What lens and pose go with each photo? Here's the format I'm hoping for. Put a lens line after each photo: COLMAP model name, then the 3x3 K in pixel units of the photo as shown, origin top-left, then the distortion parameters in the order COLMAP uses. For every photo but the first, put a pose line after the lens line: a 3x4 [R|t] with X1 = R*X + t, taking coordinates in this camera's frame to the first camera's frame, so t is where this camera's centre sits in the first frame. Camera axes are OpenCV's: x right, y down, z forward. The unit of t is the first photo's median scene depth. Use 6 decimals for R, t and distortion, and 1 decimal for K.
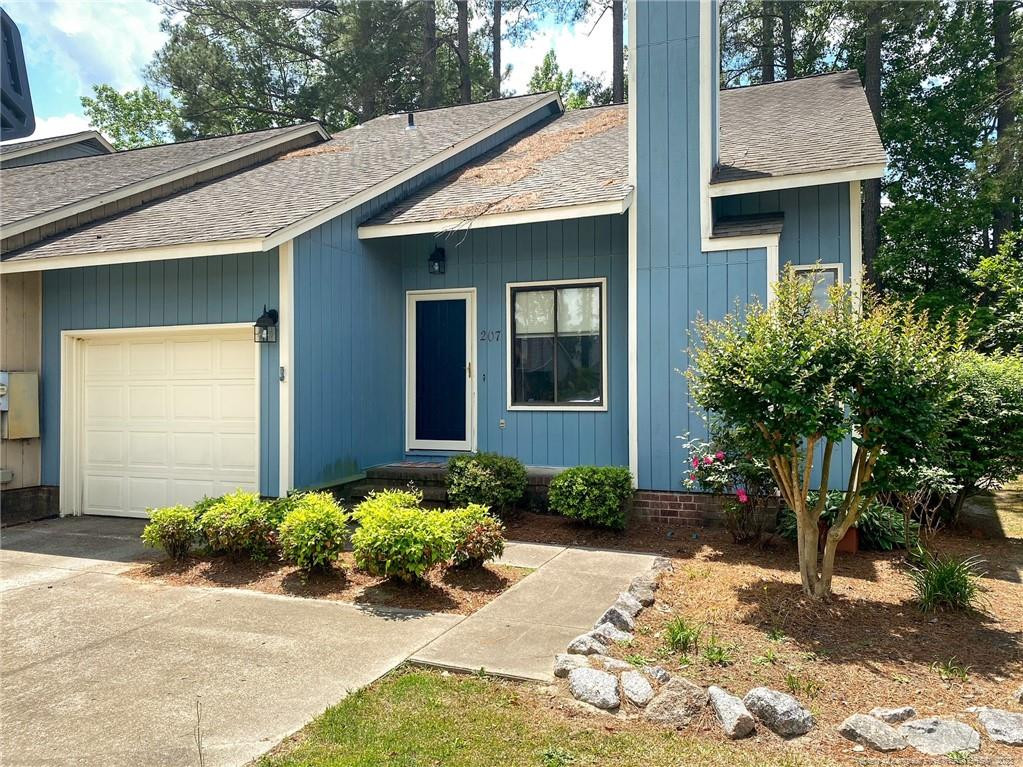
lens RADIAL K [[745.6, 0, 511.5], [0, 745.6, 383.5], [0, 0, 1]] dist [-0.000233, 0.000079]
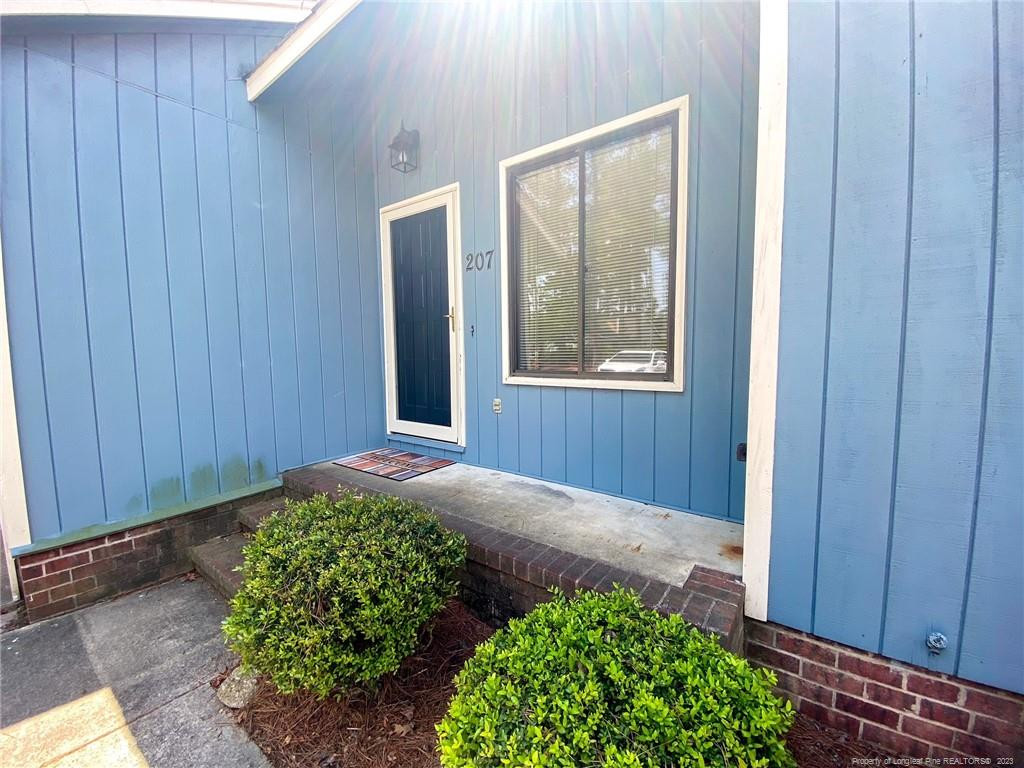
lens RADIAL K [[407.2, 0, 515.9], [0, 407.2, 386.0], [0, 0, 1]] dist [0.000328, -0.011940]
pose [[0.966244, 0.015205, -0.257179, 0.092729], [0.008343, 0.995886, 0.090225, 0.008874], [0.257493, -0.089325, 0.962143, 0.725337]]
